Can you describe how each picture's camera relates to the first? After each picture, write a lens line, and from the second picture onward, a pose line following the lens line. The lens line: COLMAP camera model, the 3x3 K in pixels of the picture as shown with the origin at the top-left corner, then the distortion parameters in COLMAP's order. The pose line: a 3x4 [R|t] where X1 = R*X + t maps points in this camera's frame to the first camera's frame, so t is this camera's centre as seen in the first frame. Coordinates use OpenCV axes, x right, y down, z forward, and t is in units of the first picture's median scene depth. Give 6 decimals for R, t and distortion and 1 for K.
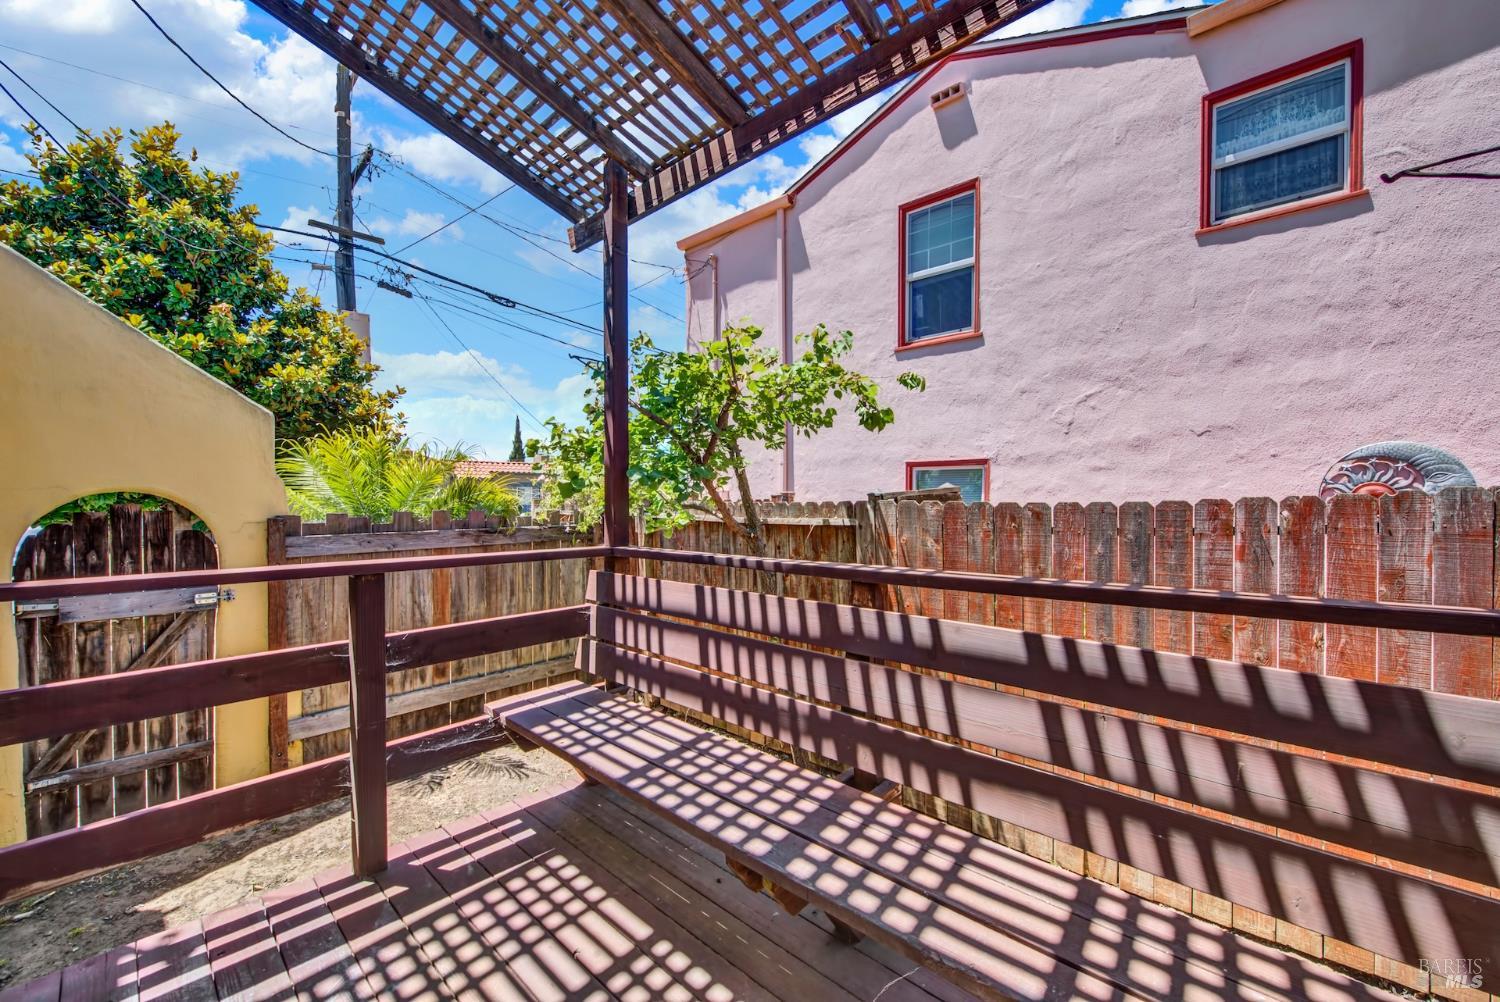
lens RADIAL K [[598.2, 0, 759.0], [0, 598.2, 504.6], [0, 0, 1]] dist [0.001977, -0.004077]
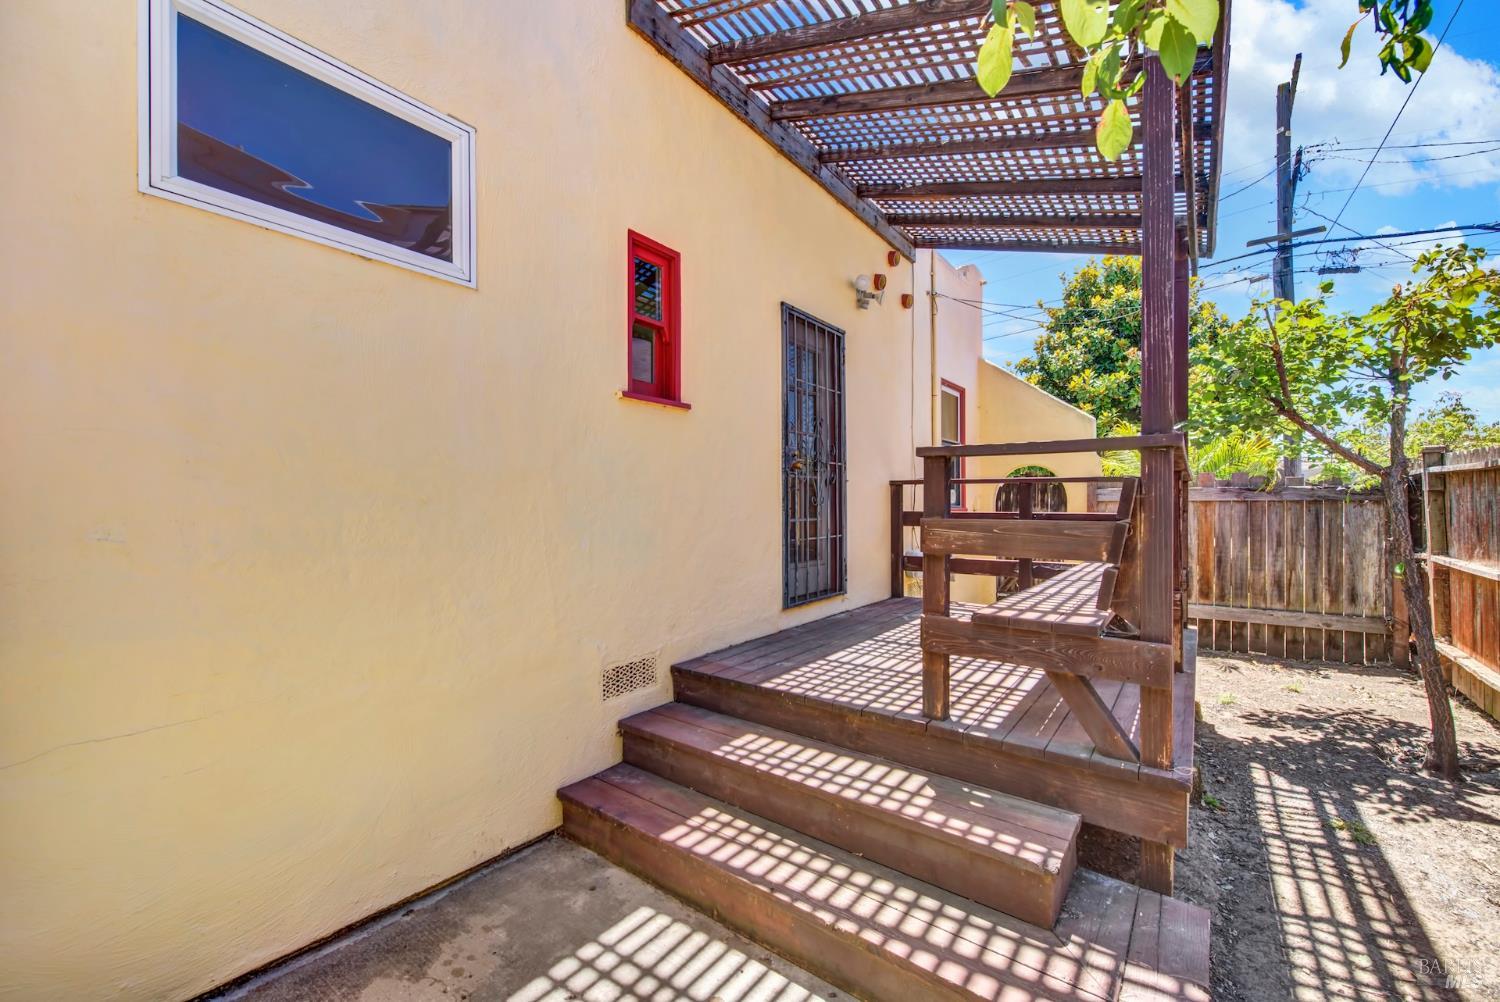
lens RADIAL K [[613.5, 0, 766.9], [0, 613.5, 506.6], [0, 0, 1]] dist [0.007227, -0.000411]
pose [[0.127842, 0.001932, -0.991793, 0.300268], [-0.012250, 0.999925, 0.000369, 0.041337], [0.991719, 0.012102, 0.127856, -0.059470]]
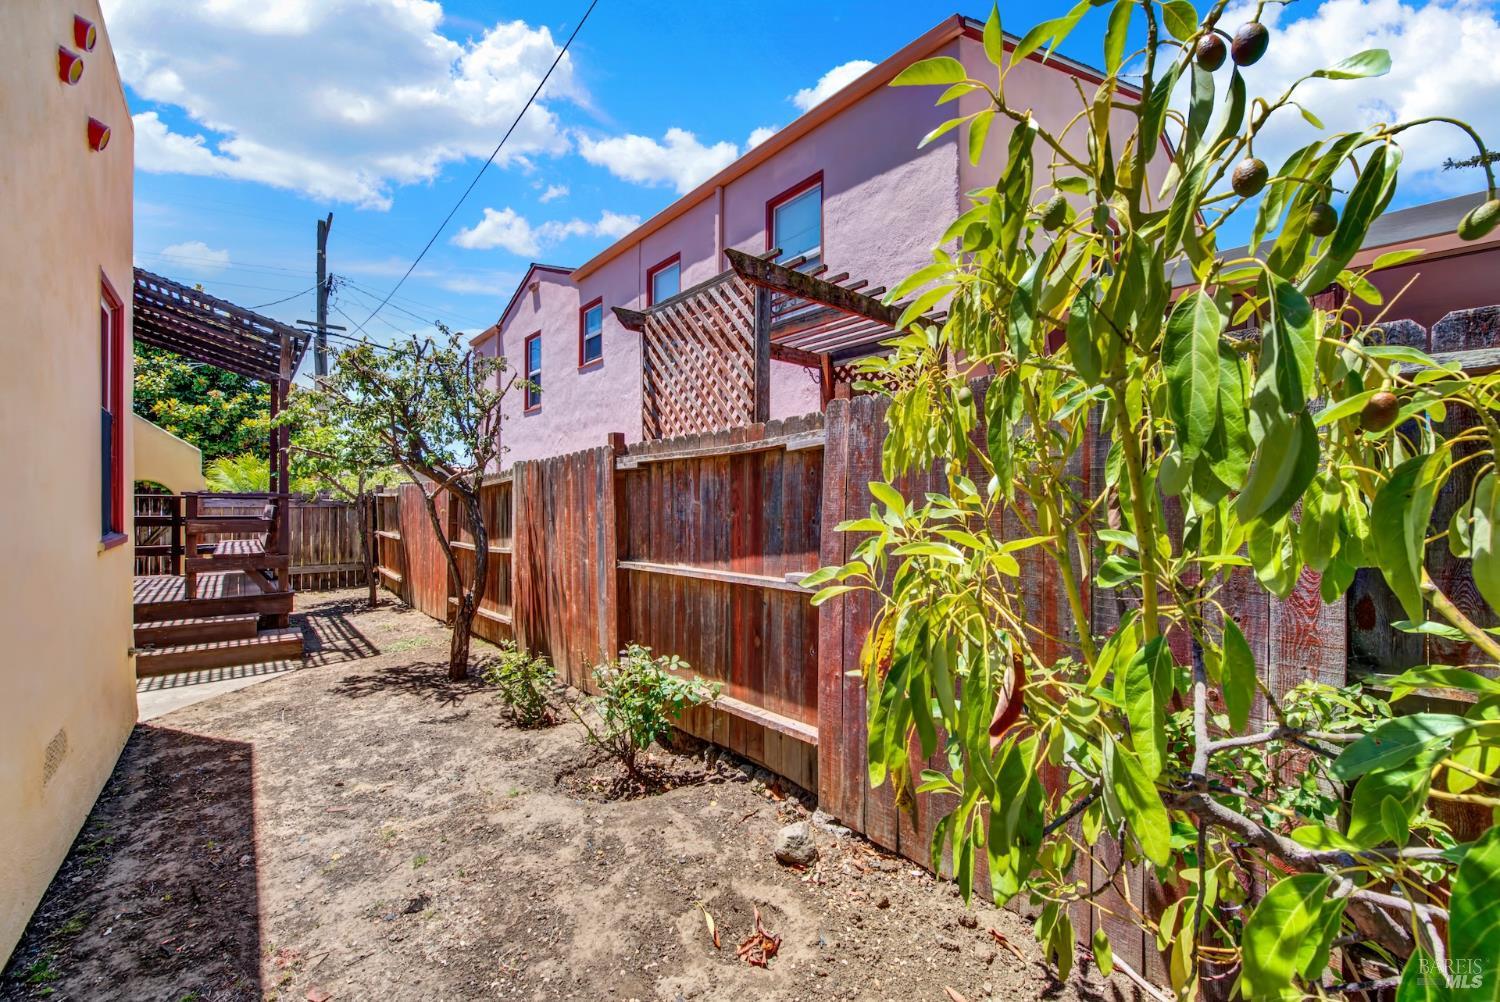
lens RADIAL K [[598.2, 0, 759.0], [0, 598.2, 504.6], [0, 0, 1]] dist [0.001977, -0.004077]
pose [[0.993948, 0.010301, -0.109364, 0.669042], [-0.011970, 0.999821, -0.014621, 0.032556], [0.109194, 0.015841, 0.993894, -0.463517]]
